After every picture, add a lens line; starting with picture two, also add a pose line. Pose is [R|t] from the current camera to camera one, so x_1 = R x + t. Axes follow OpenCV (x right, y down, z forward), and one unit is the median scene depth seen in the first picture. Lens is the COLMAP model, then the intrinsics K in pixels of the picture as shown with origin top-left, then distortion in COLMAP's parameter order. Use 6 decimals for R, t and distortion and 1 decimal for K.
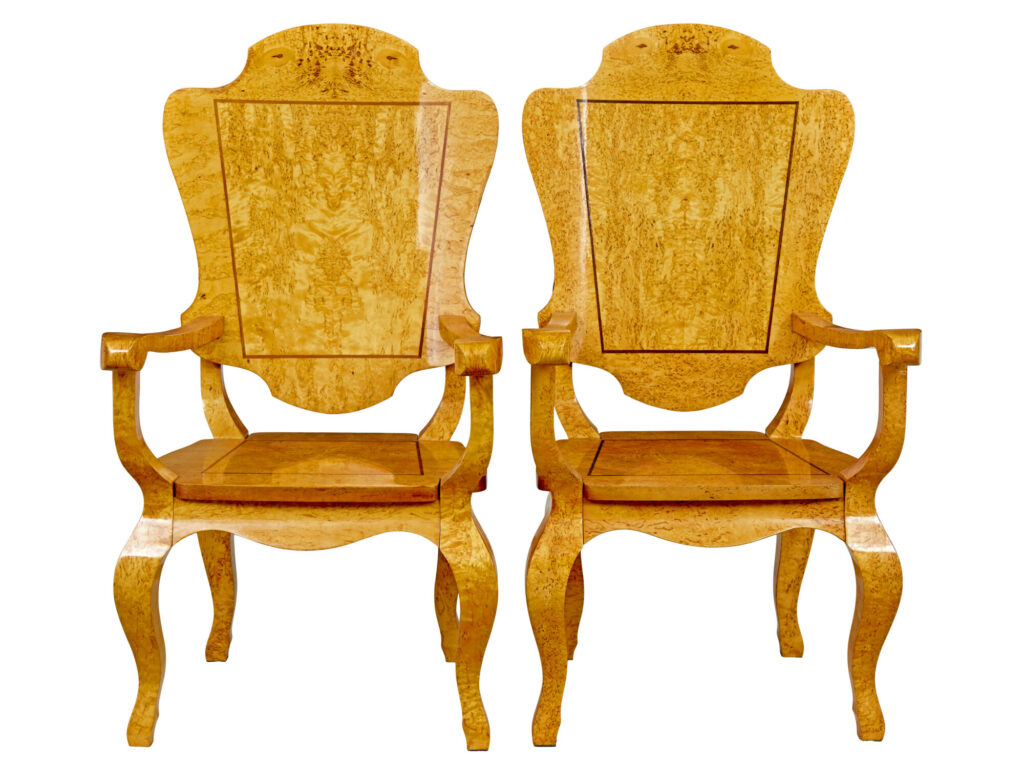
lens RADIAL K [[2110.9, 0, 512.3], [0, 2110.9, 390.1], [0, 0, 1]] dist [-0.070653, 0.000000]
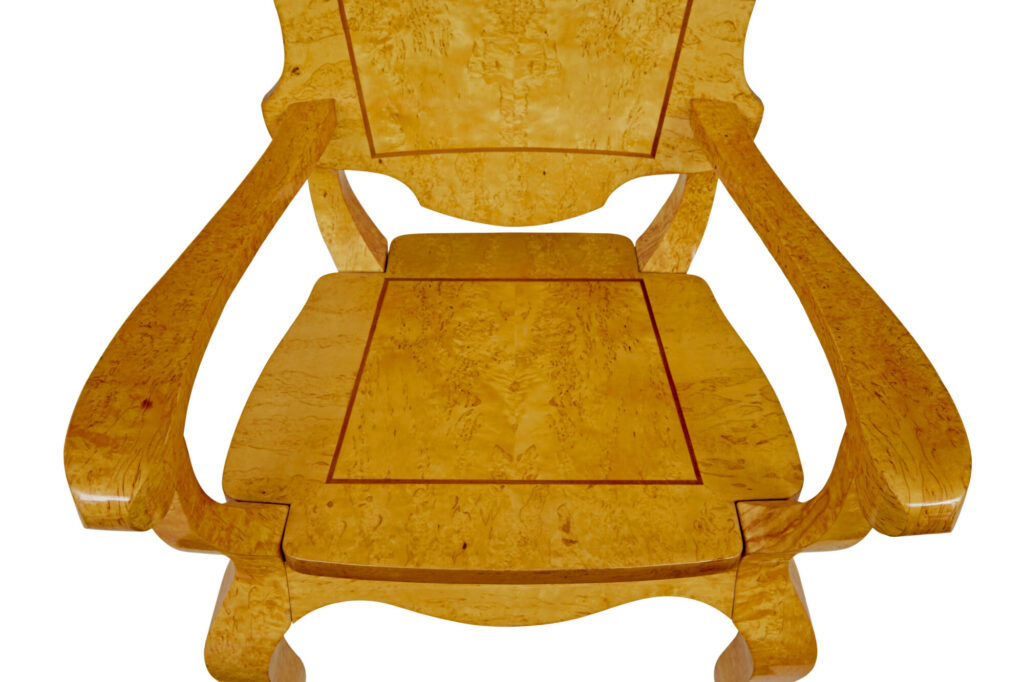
lens RADIAL K [[992.2, 0, 519.2], [0, 992.2, 341.8], [0, 0, 1]] dist [0.017819, 0.000000]
pose [[0.999683, -0.011683, 0.022300, -0.091562], [-0.003211, 0.819388, 0.573231, -0.141395], [-0.024969, -0.573121, 0.819091, 0.729393]]
